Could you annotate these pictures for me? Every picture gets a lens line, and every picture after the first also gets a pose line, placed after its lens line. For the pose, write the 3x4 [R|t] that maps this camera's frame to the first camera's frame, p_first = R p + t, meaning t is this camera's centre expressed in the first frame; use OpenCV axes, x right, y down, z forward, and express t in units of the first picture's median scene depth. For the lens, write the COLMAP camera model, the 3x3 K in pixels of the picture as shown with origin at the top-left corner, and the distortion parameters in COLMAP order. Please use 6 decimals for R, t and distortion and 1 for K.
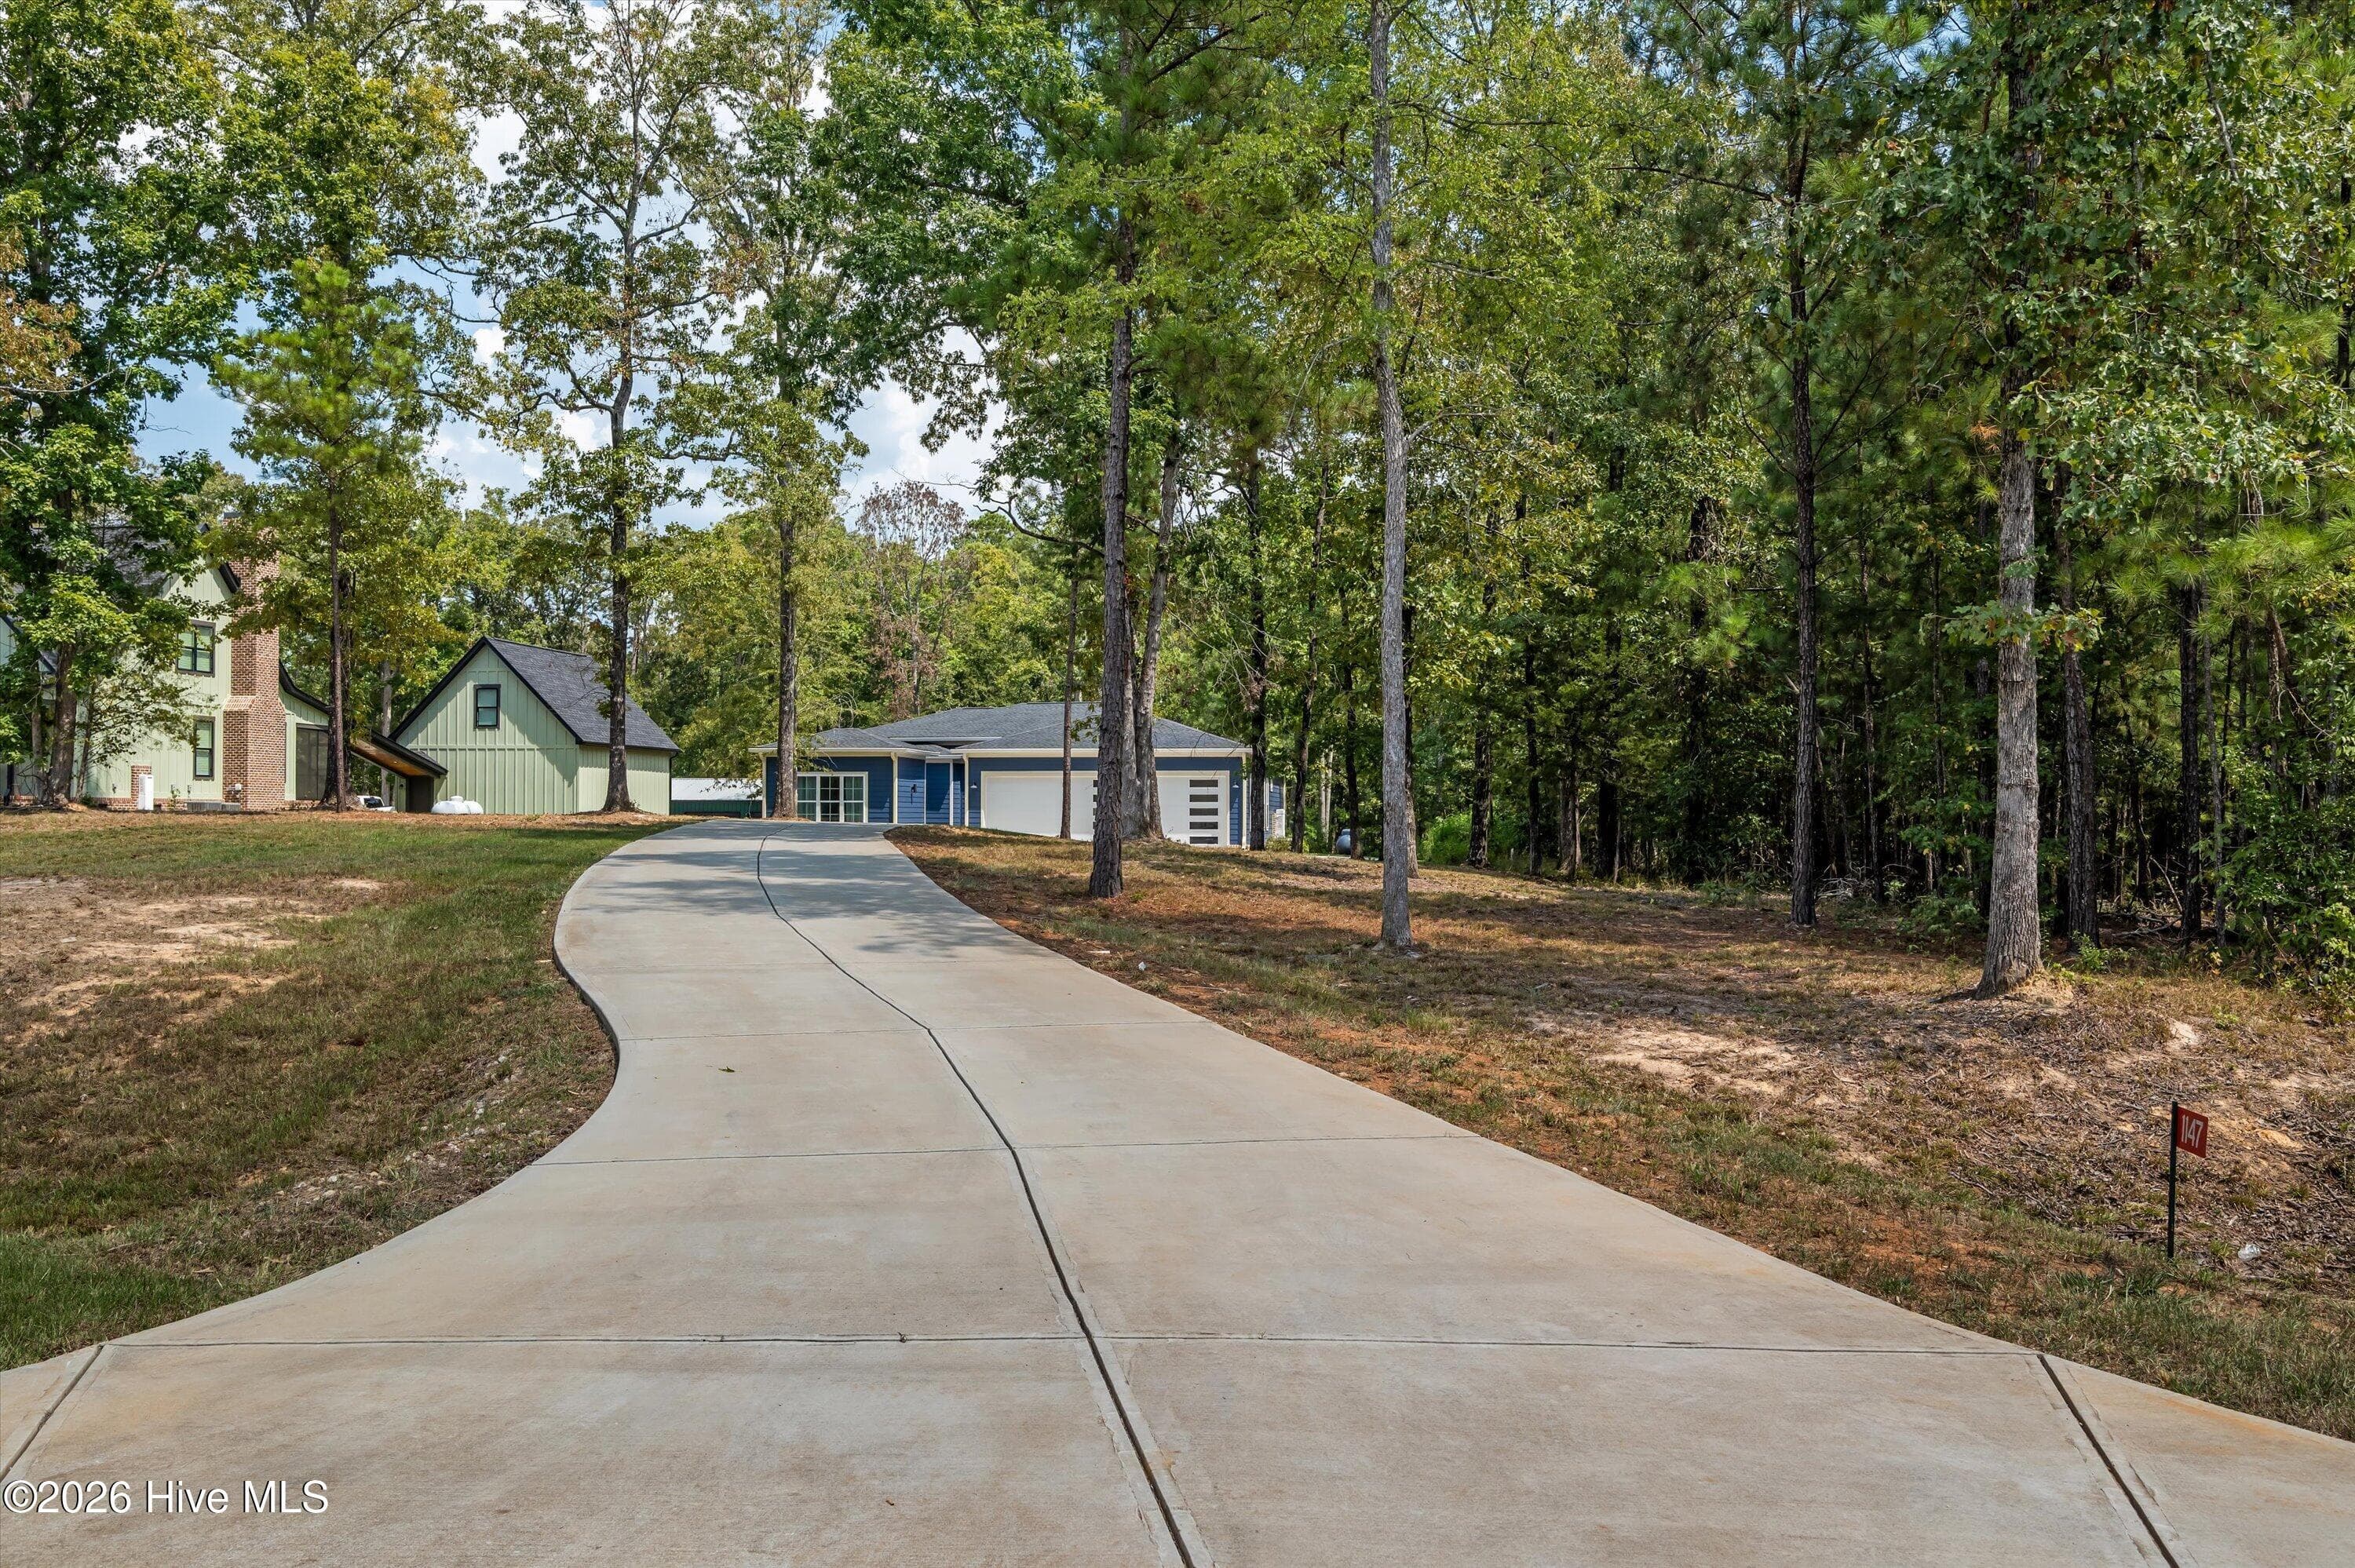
lens RADIAL K [[1594.7, 0, 1168.7], [0, 1594.7, 788.0], [0, 0, 1]] dist [-0.006272, -0.002617]
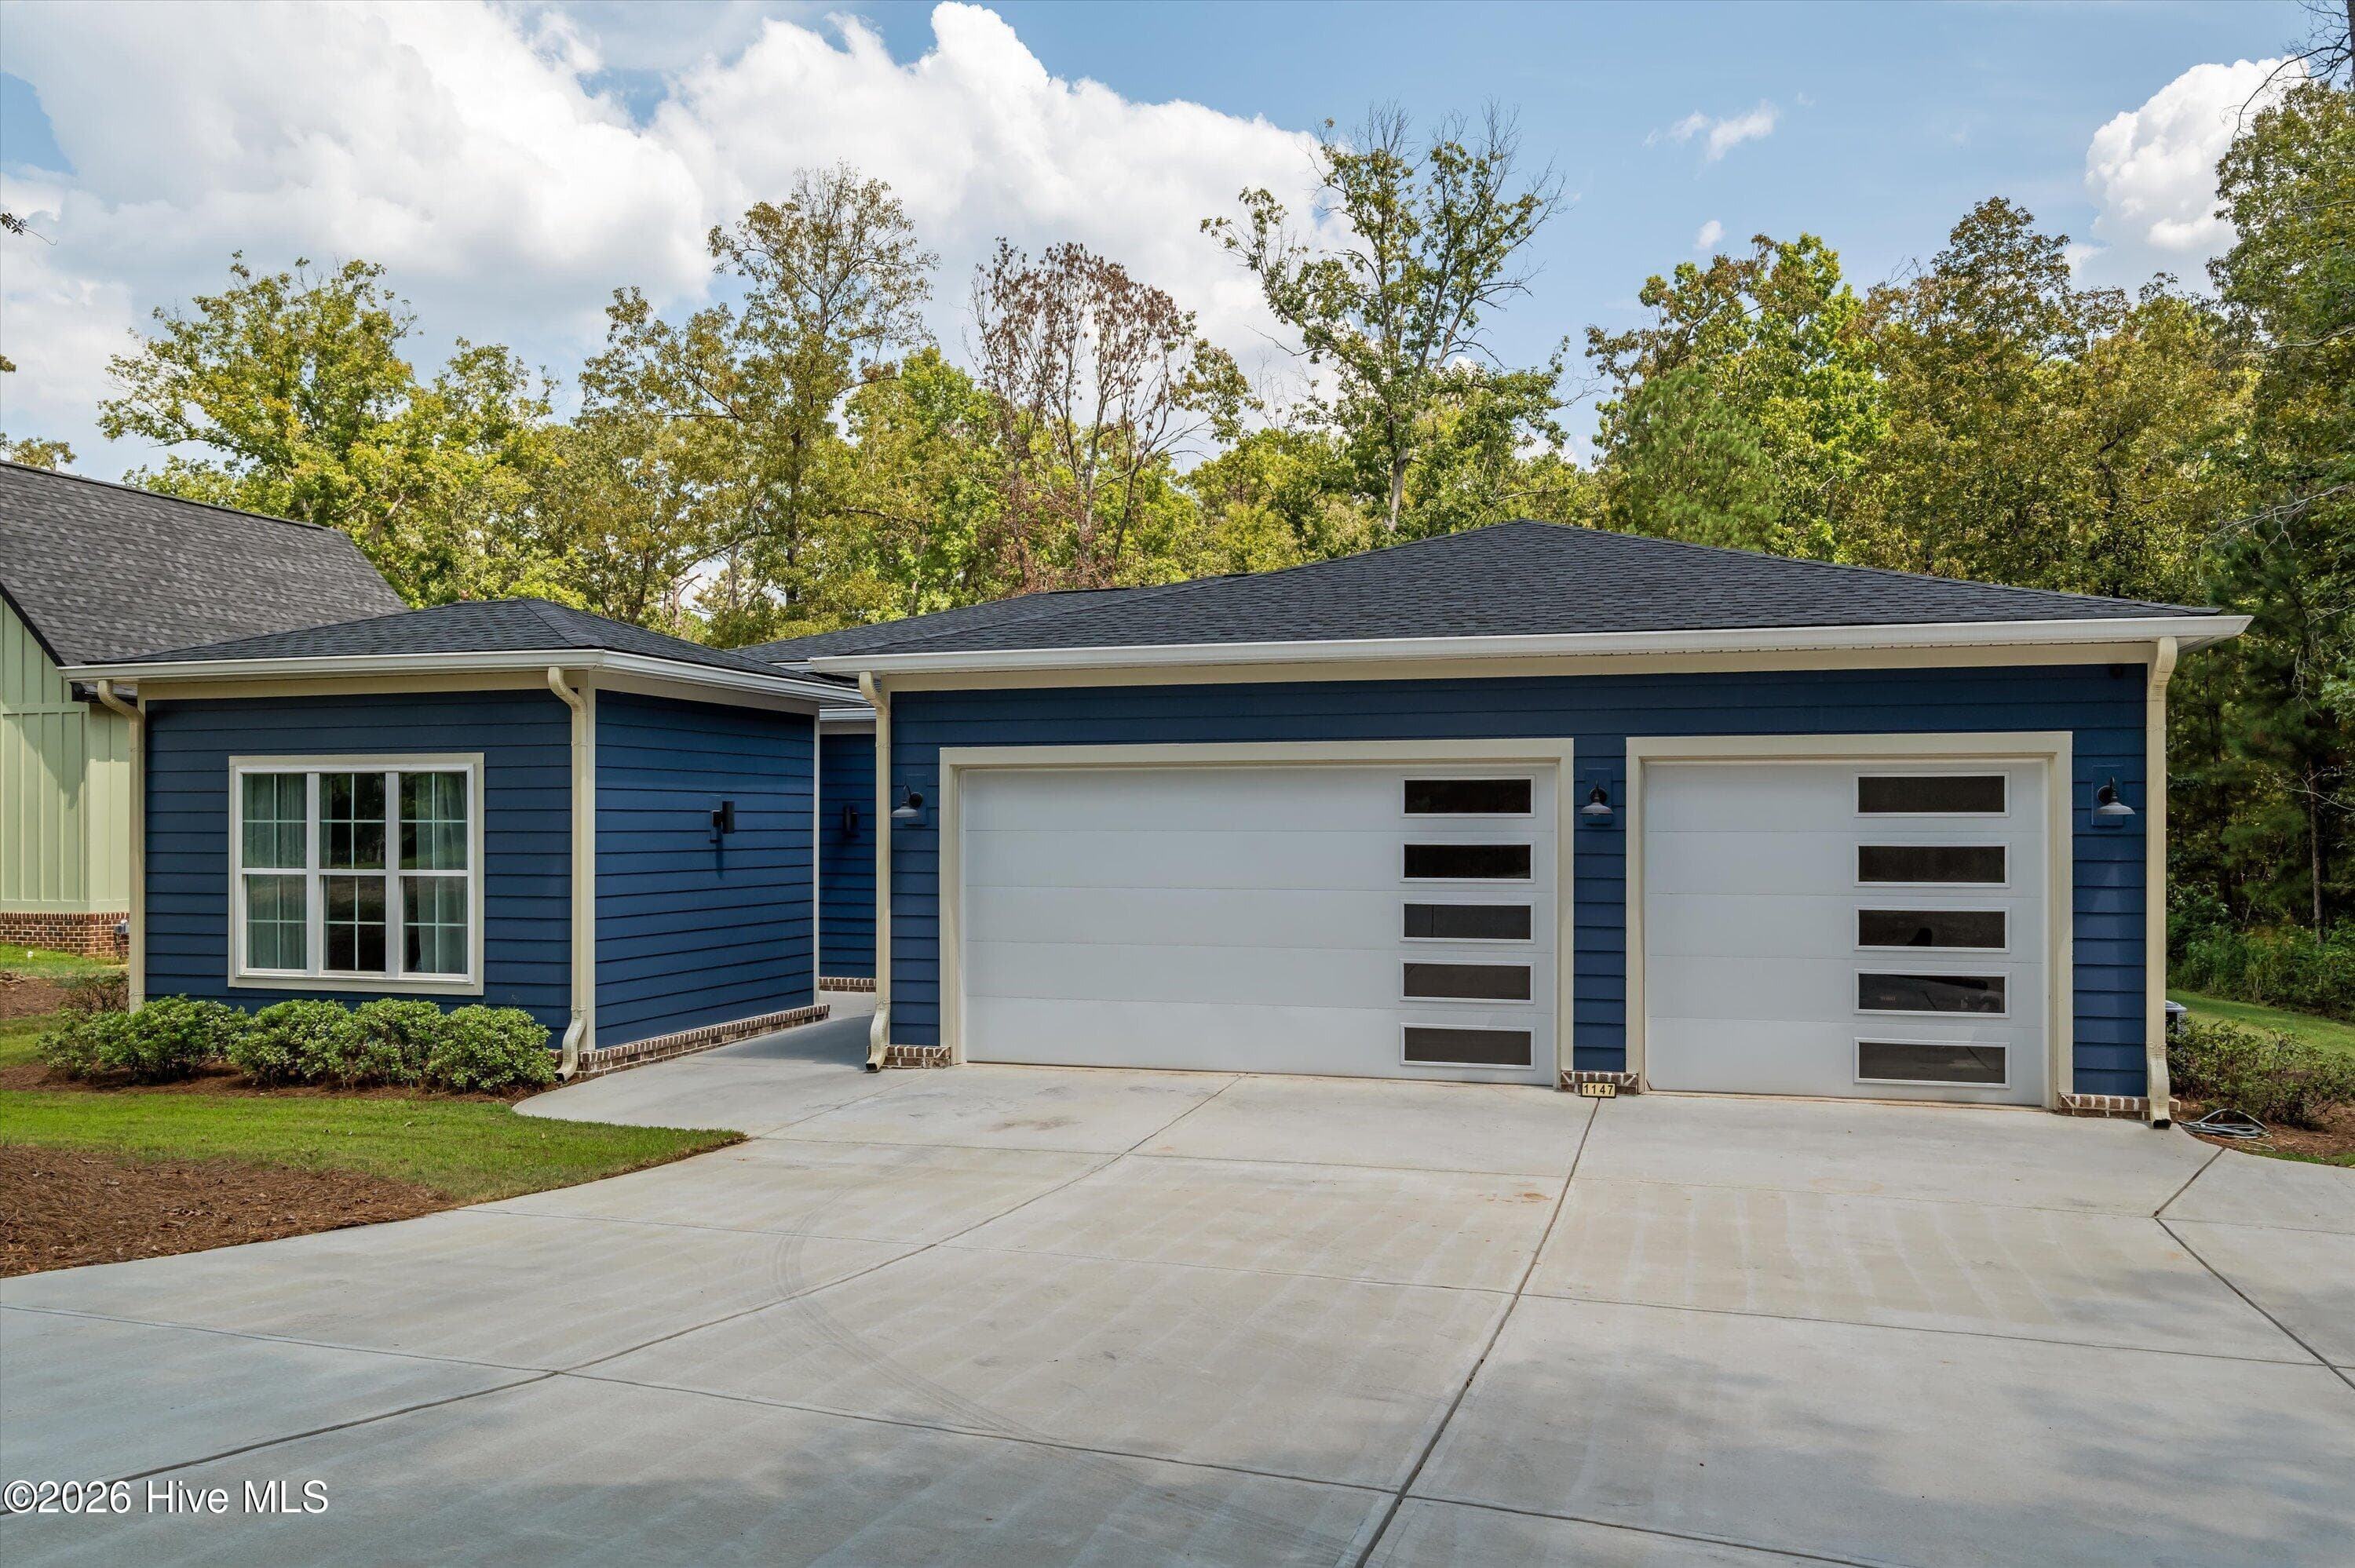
lens RADIAL K [[1822.1, 0, 1175.8], [0, 1822.1, 823.4], [0, 0, 1]] dist [0.002834, -0.003861]
pose [[0.984656, -0.001015, -0.174506, -0.034727], [0.003345, 0.999909, 0.013054, -0.002429], [0.174477, -0.013437, 0.984570, 0.749556]]
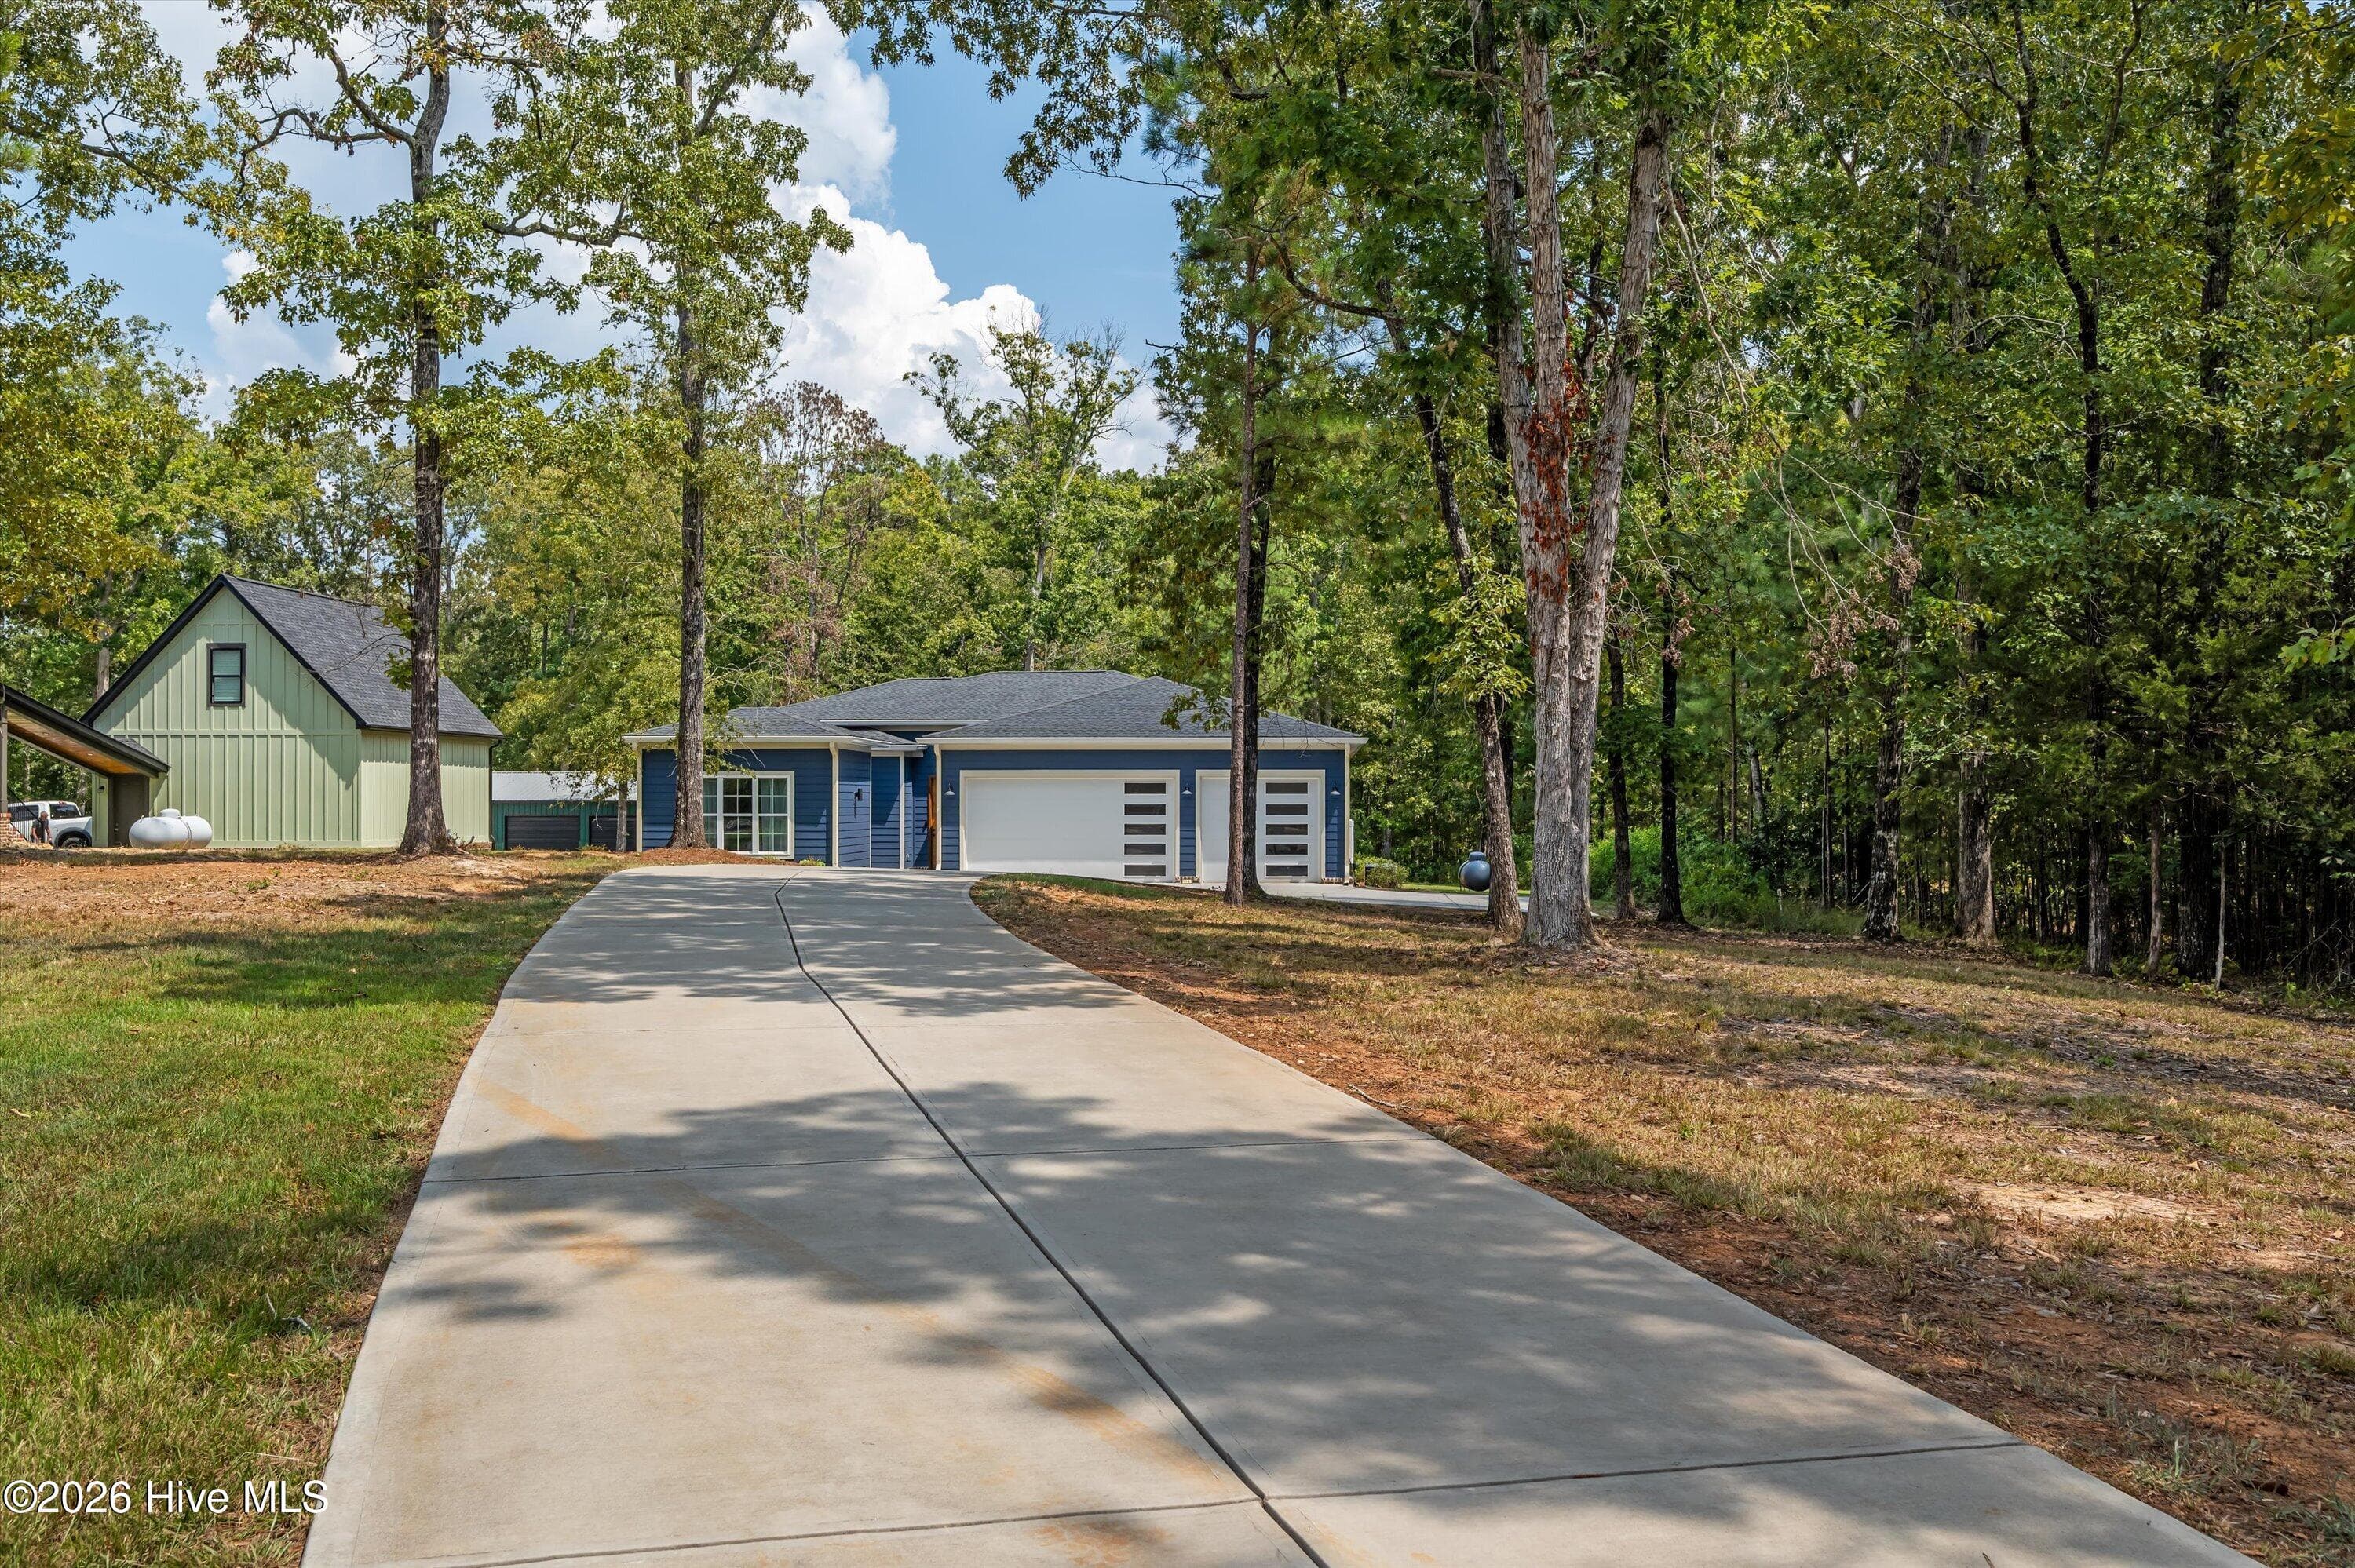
lens RADIAL K [[1863.6, 0, 1174.1], [0, 1863.6, 802.2], [0, 0, 1]] dist [-0.009251, 0.003098]
pose [[0.998441, -0.000850, 0.055804, -0.072082], [0.000087, 0.999907, 0.013661, -0.007840], [-0.055810, -0.013635, 0.998348, 0.199847]]
